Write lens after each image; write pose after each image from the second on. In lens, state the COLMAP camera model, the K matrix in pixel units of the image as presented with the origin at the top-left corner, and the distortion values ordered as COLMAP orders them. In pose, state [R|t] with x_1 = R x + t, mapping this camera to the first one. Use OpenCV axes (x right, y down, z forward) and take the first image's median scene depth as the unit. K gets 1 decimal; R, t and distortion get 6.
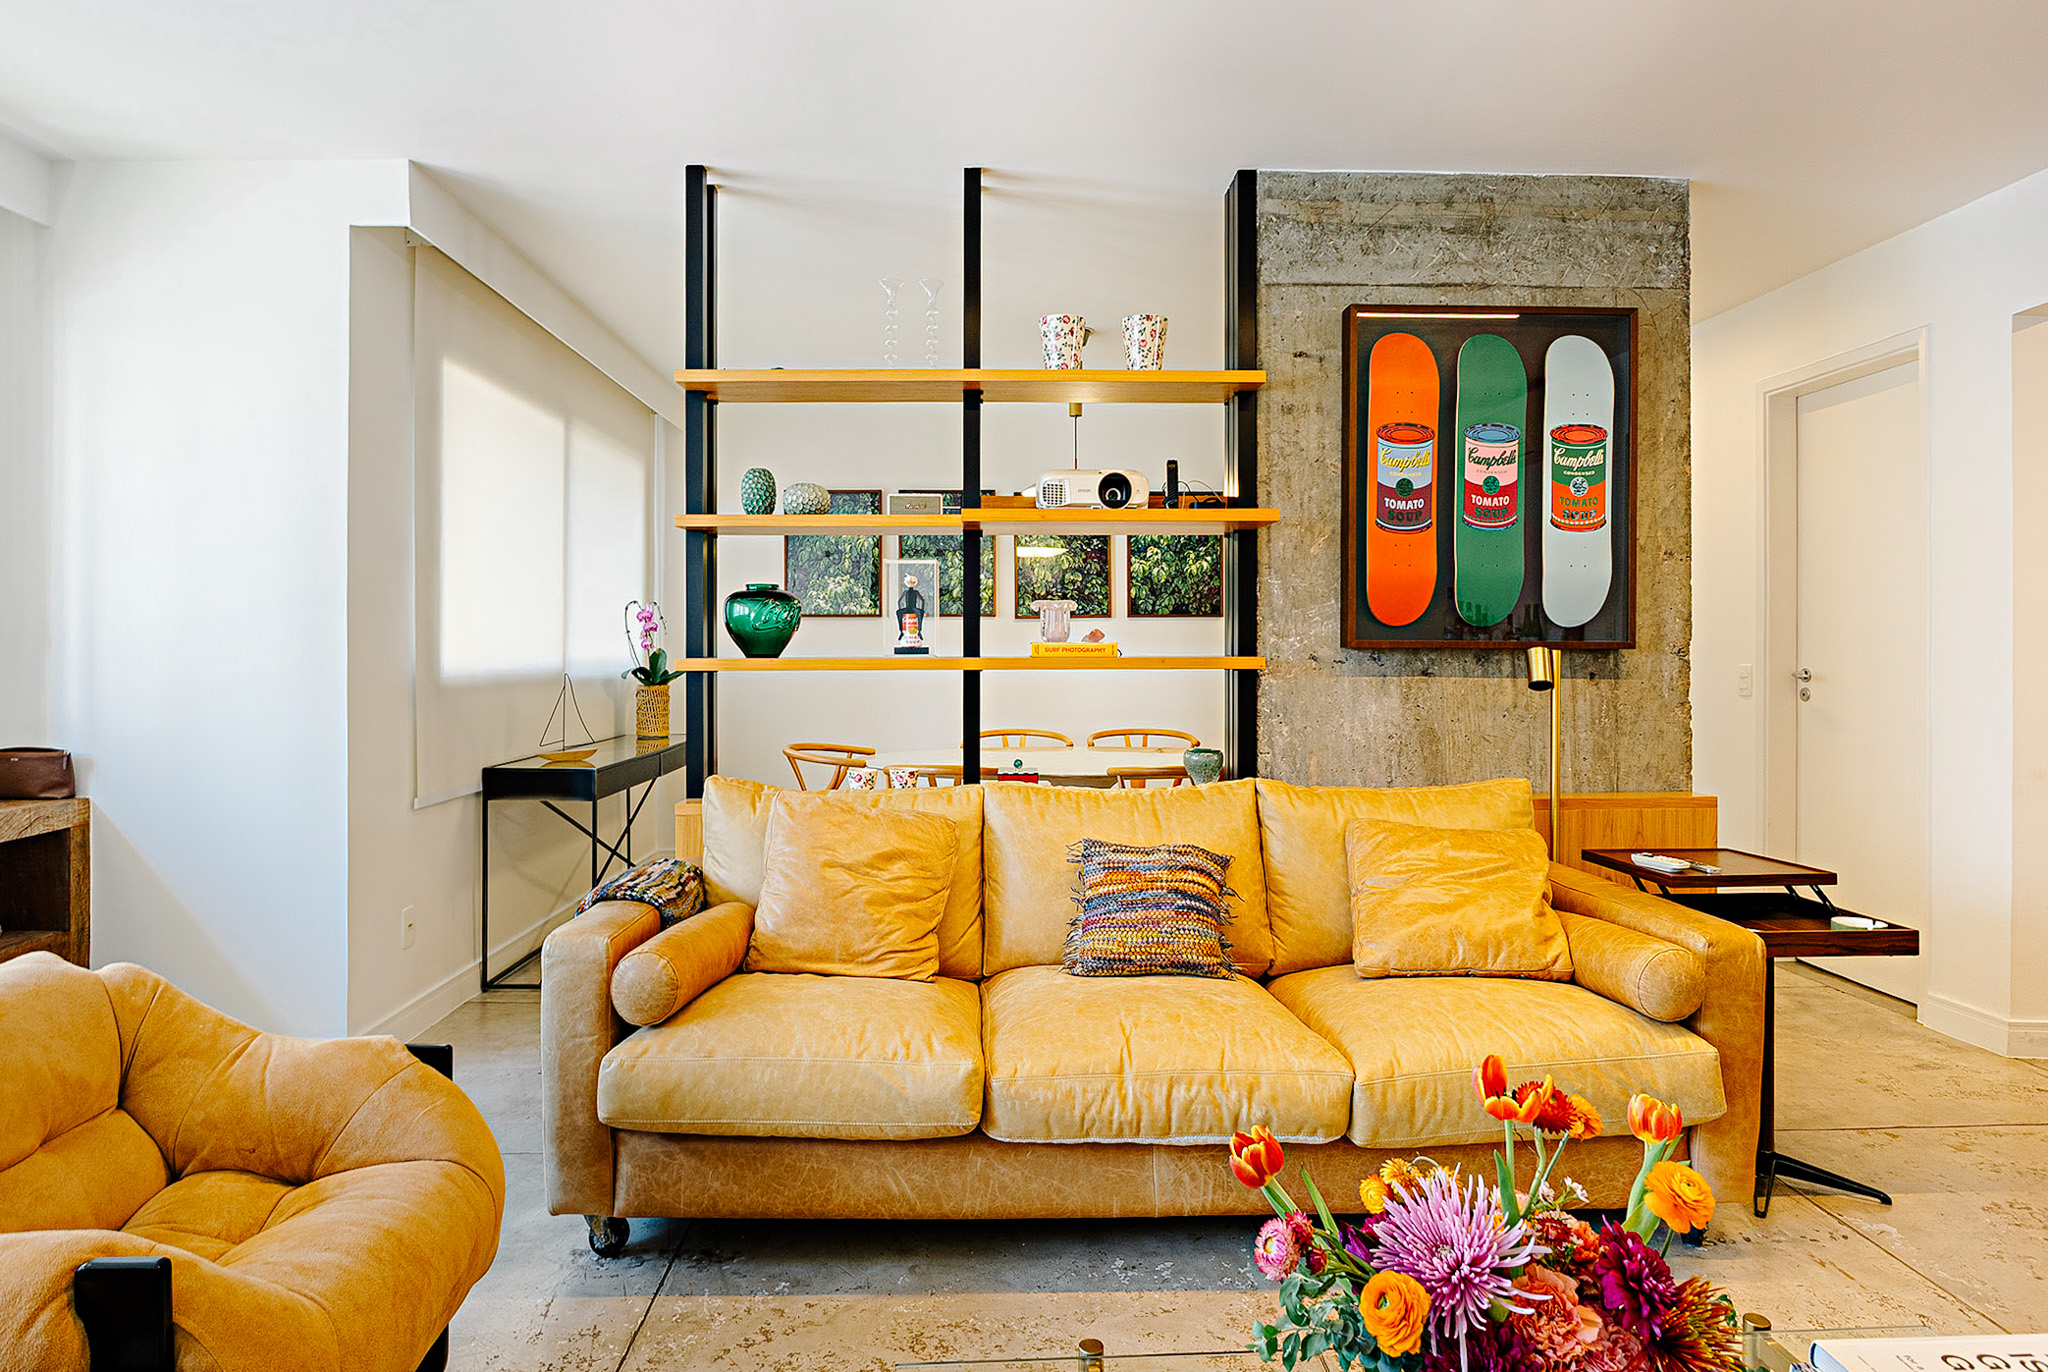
lens RADIAL K [[1110.4, 0, 975.4], [0, 1110.4, 647.1], [0, 0, 1]] dist [-0.009655, 0.000155]
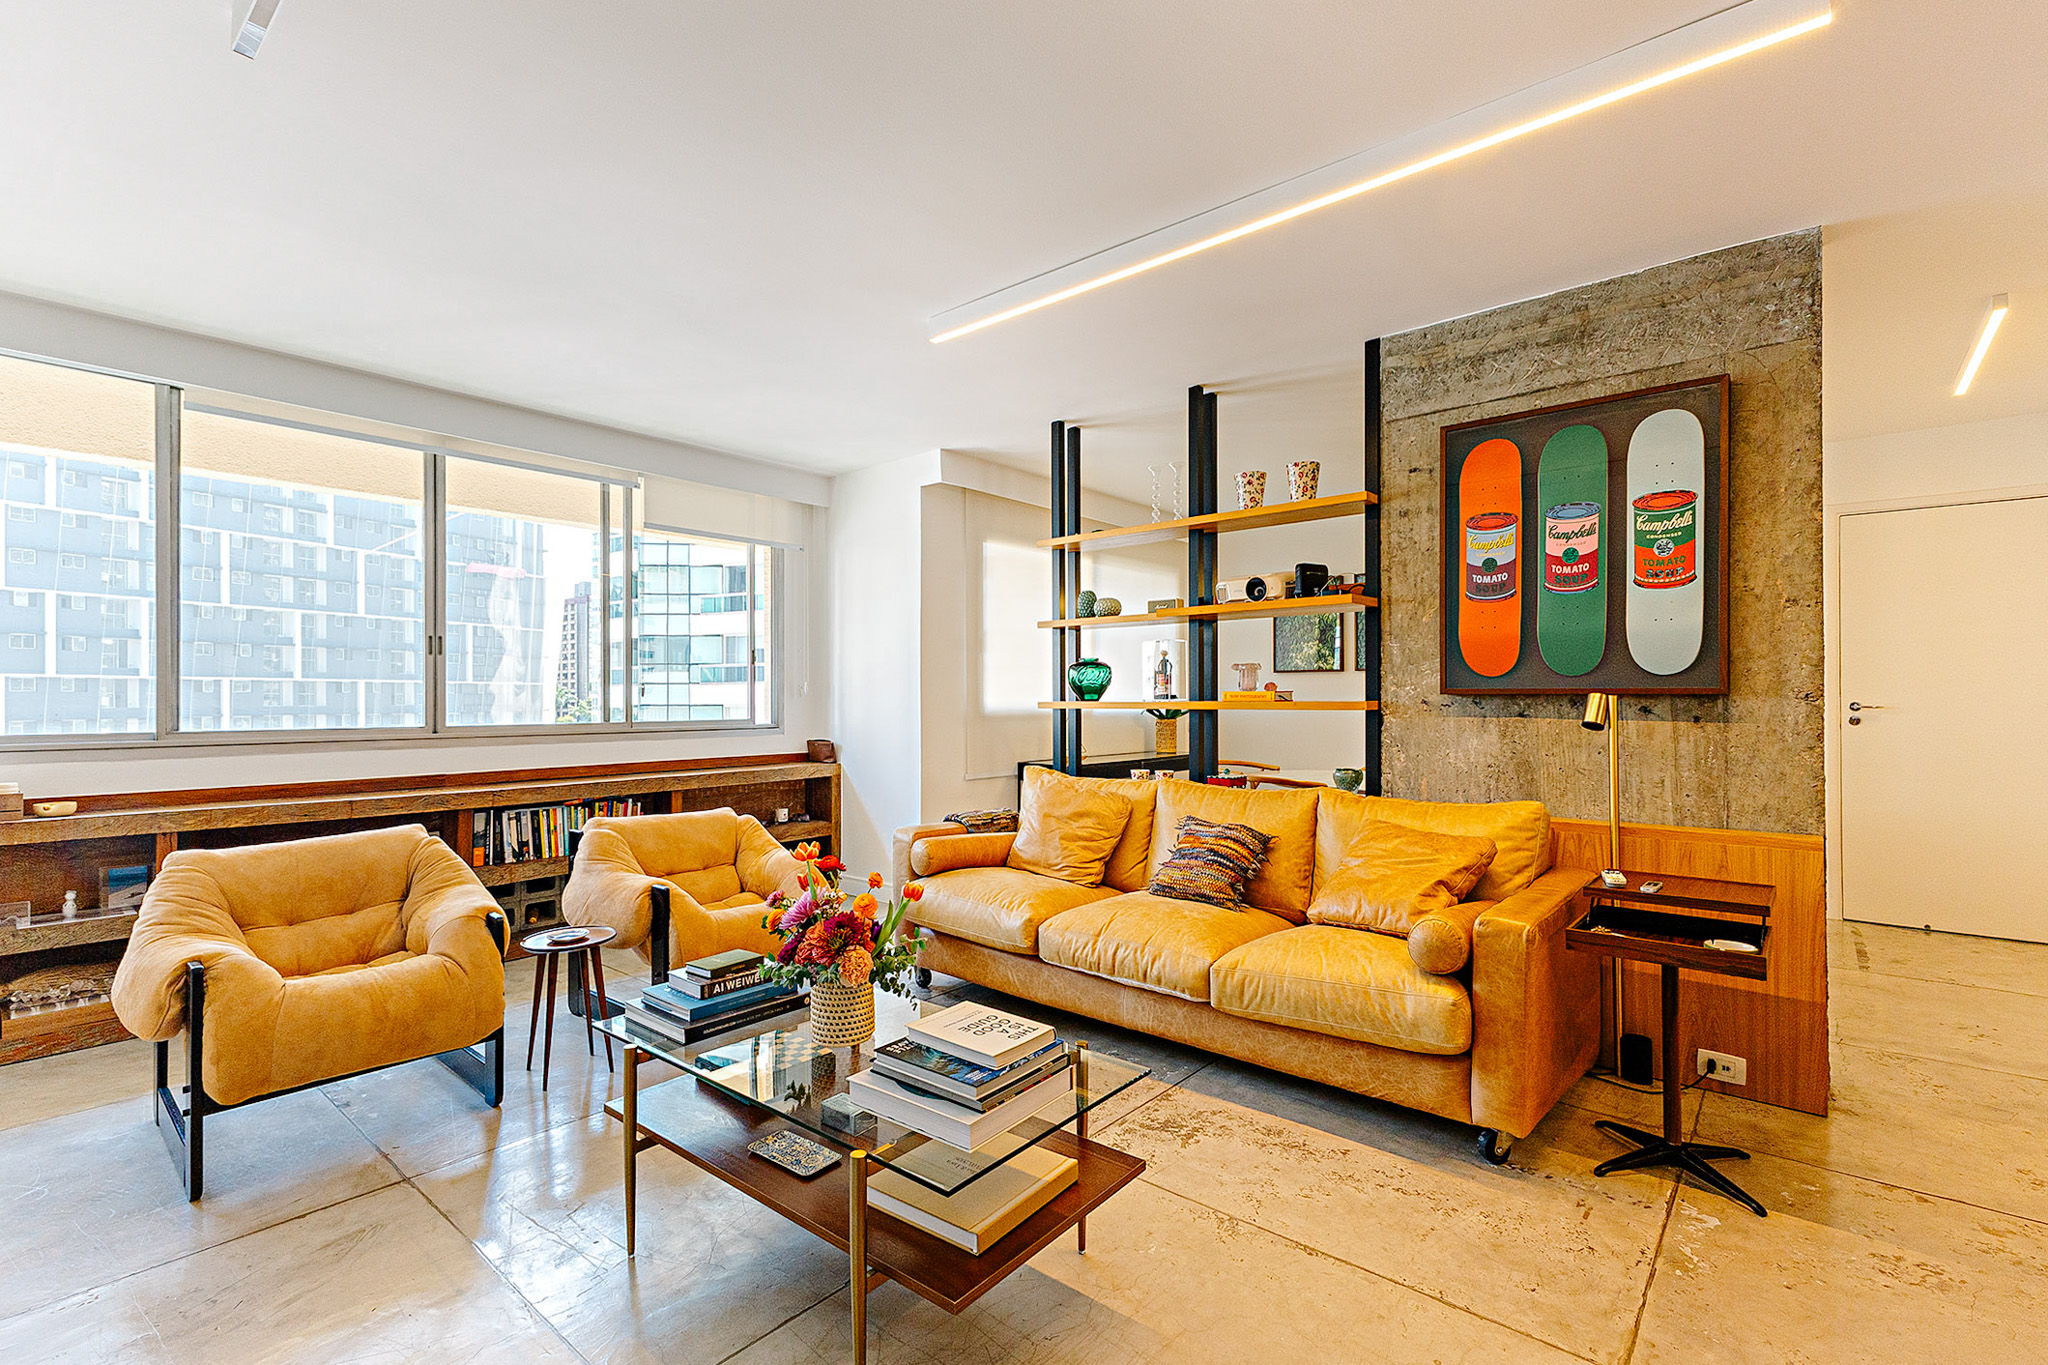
lens RADIAL K [[889.3, 0, 1025.6], [0, 889.3, 693.0], [0, 0, 1]] dist [0.002896, 0.000265]
pose [[0.743749, -0.005242, -0.668438, 0.654627], [0.005109, 0.999985, -0.002157, -0.001127], [0.668439, -0.001811, 0.743765, -0.087522]]
